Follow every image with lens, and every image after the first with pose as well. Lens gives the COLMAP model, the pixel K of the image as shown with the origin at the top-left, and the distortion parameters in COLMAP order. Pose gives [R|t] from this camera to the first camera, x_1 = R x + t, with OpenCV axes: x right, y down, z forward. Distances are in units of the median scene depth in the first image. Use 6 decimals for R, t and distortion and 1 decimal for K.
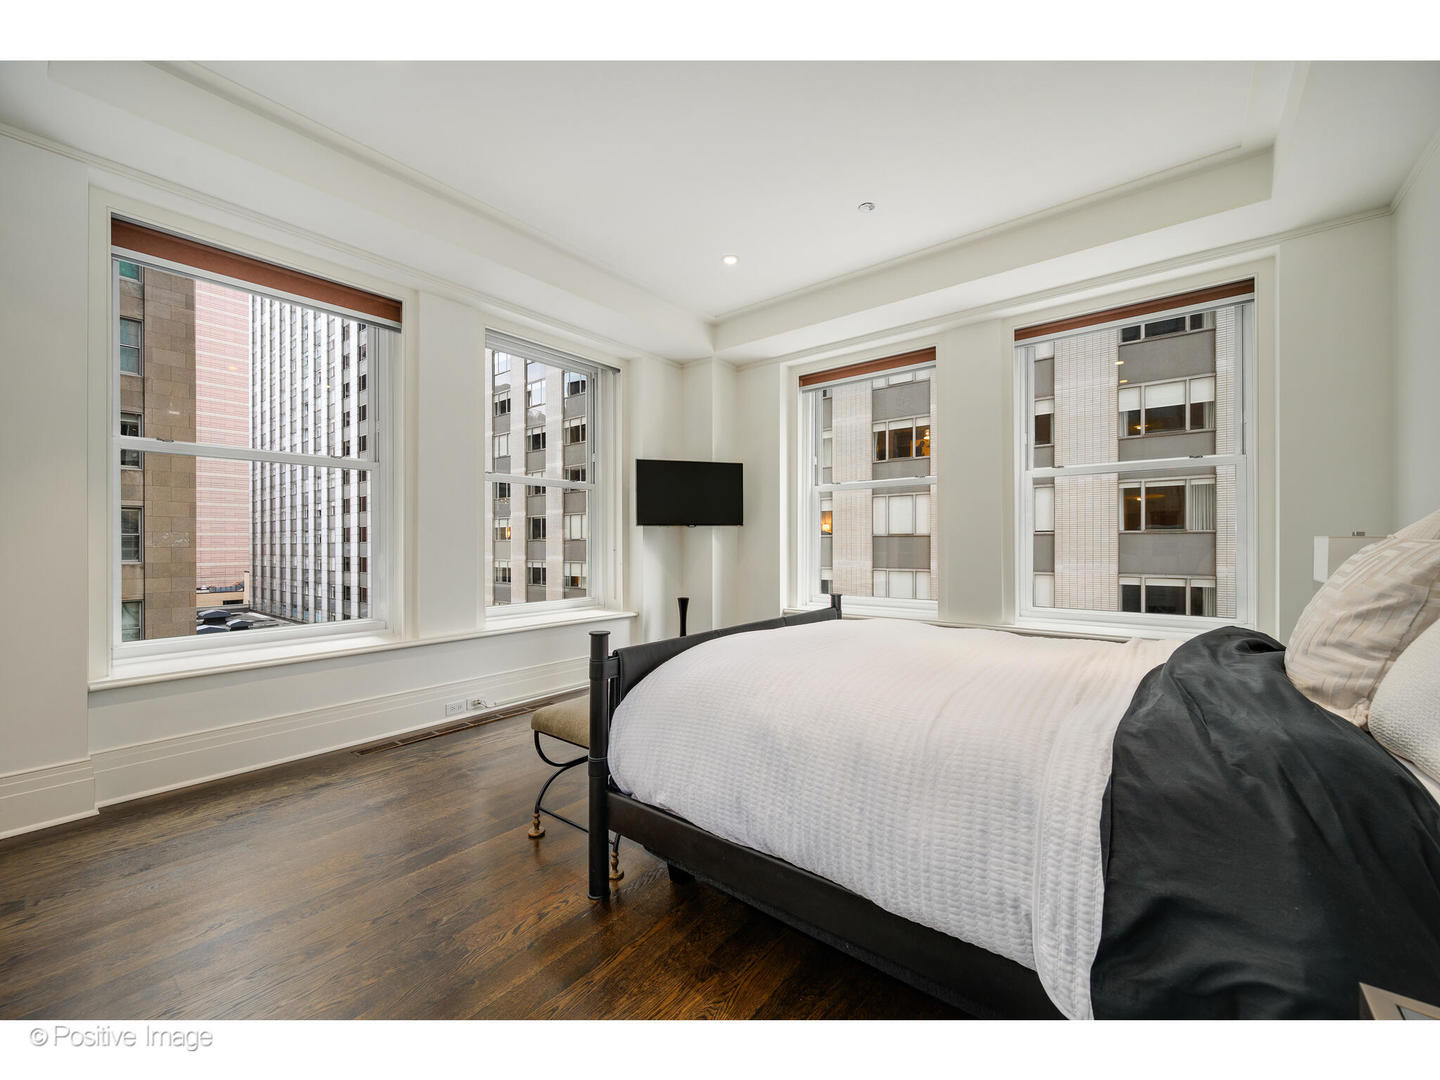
lens RADIAL K [[568.8, 0, 720.5], [0, 568.8, 546.7], [0, 0, 1]] dist [-0.002895, -0.000018]
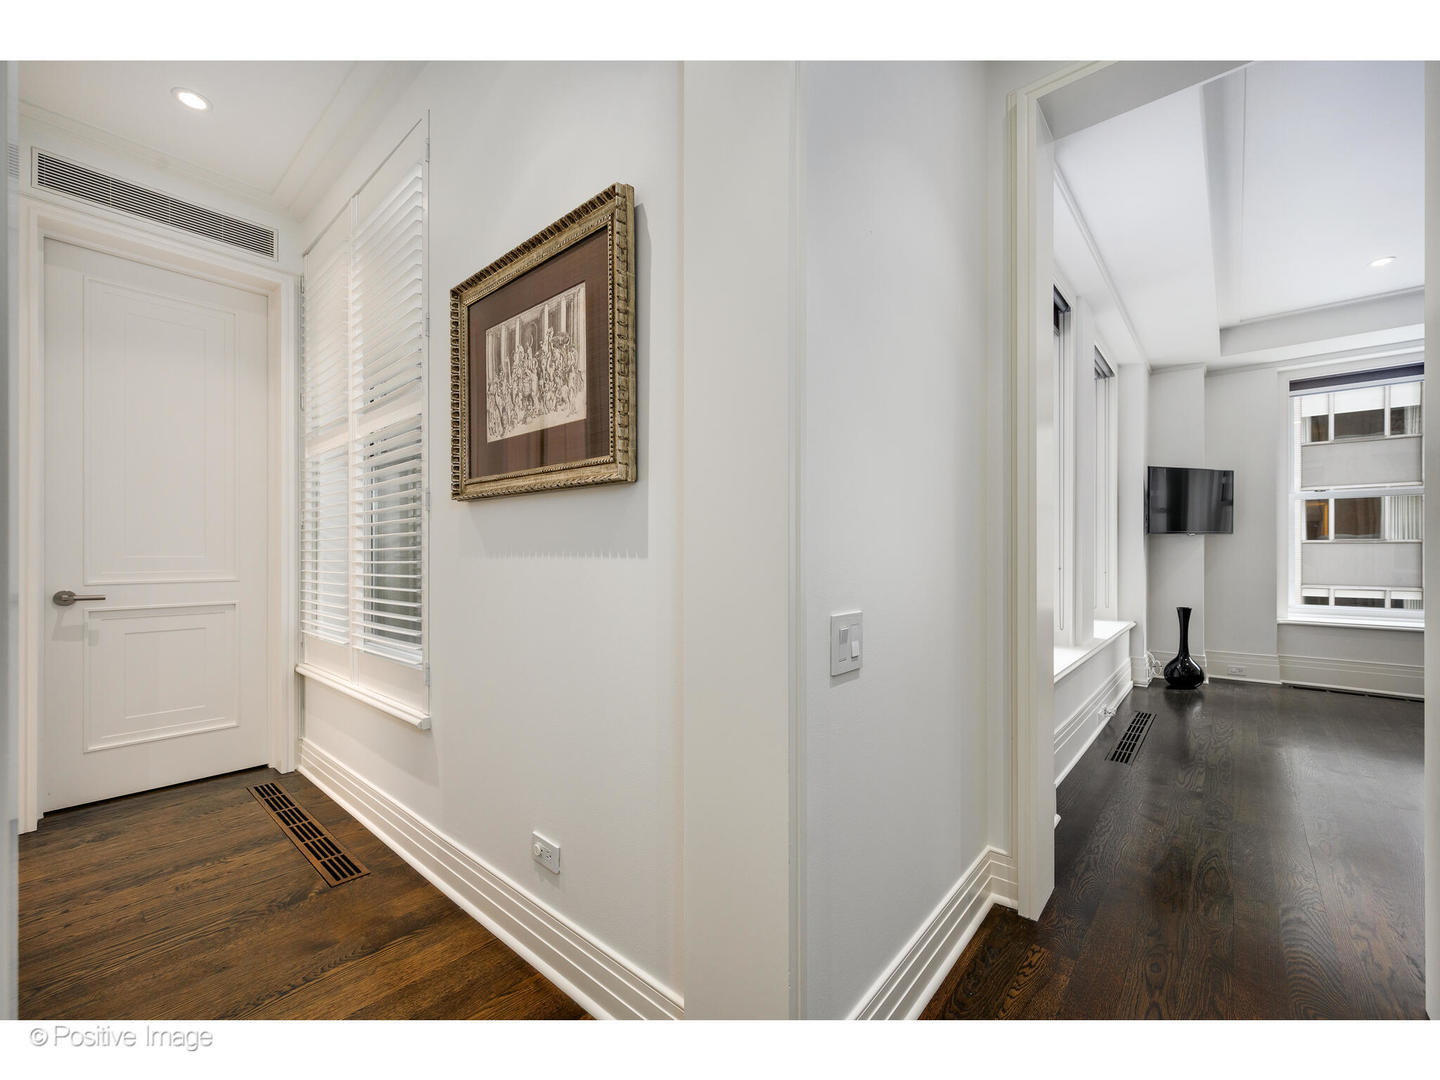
lens RADIAL K [[568.8, 0, 718.3], [0, 568.8, 557.4], [0, 0, 1]] dist [-0.002895, -0.000018]
pose [[0.999076, 0.000264, -0.042987, -0.266727], [-0.000236, 1.000000, 0.000672, 0.000554], [0.042987, -0.000661, 0.999075, -0.005790]]
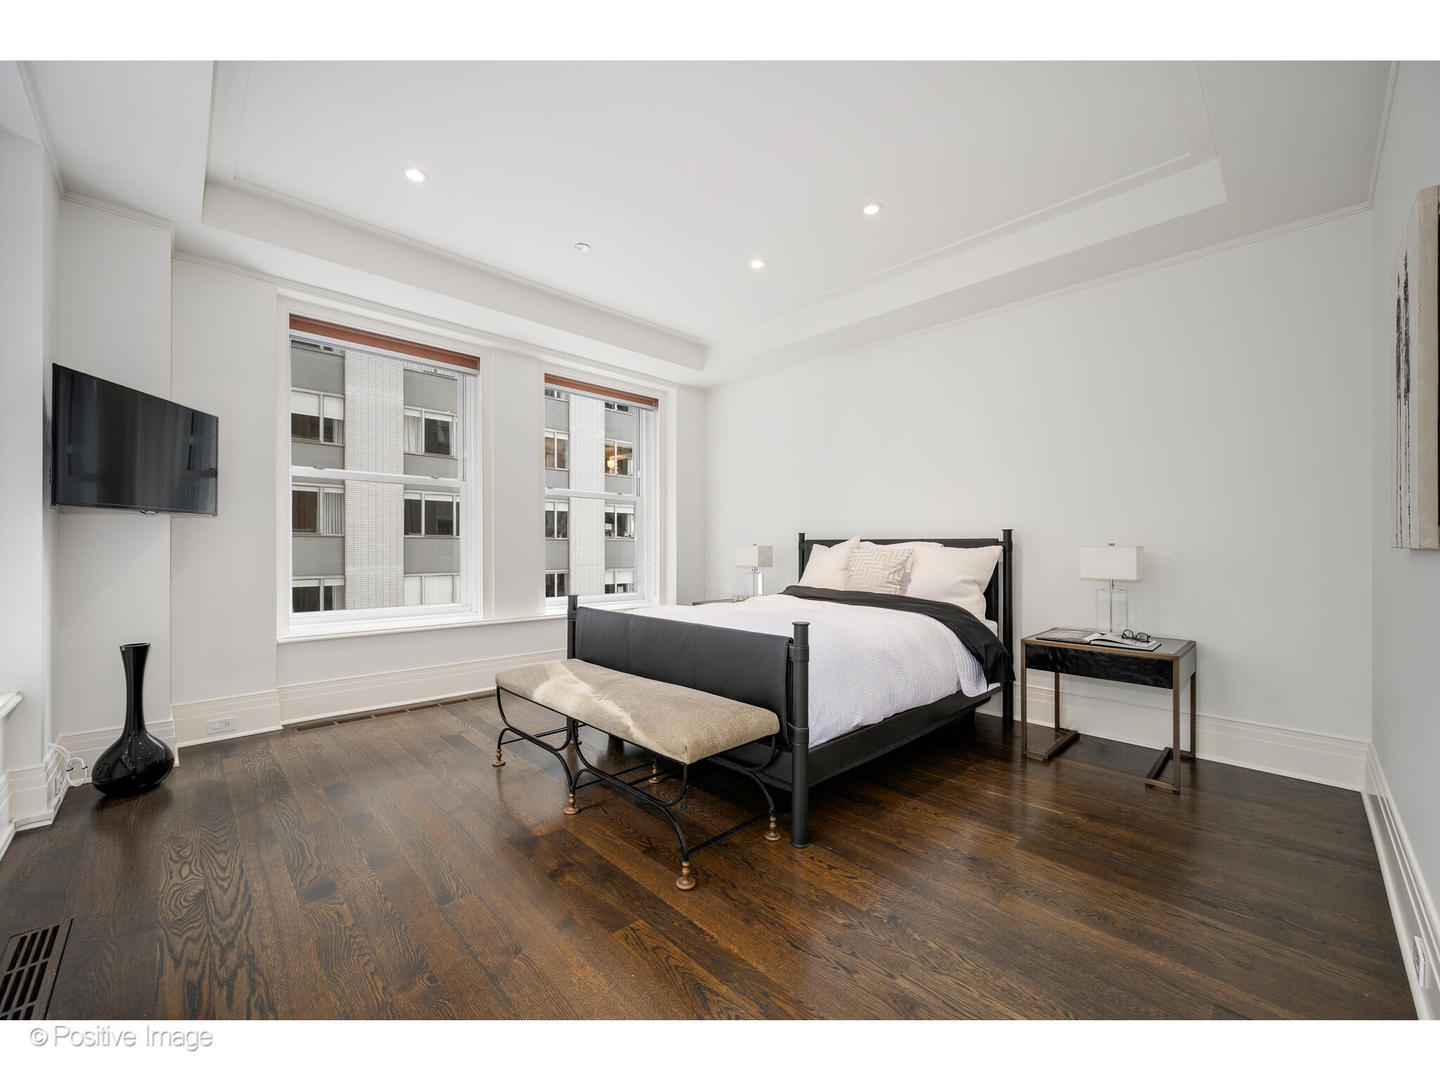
lens RADIAL K [[568.8, 0, 720.7], [0, 568.8, 547.0], [0, 0, 1]] dist [-0.002895, -0.000018]
pose [[0.106897, 0.001763, 0.994269, -0.172255], [0.001072, 0.999998, -0.001888, -0.000871], [-0.994269, 0.001267, 0.106895, 0.127758]]
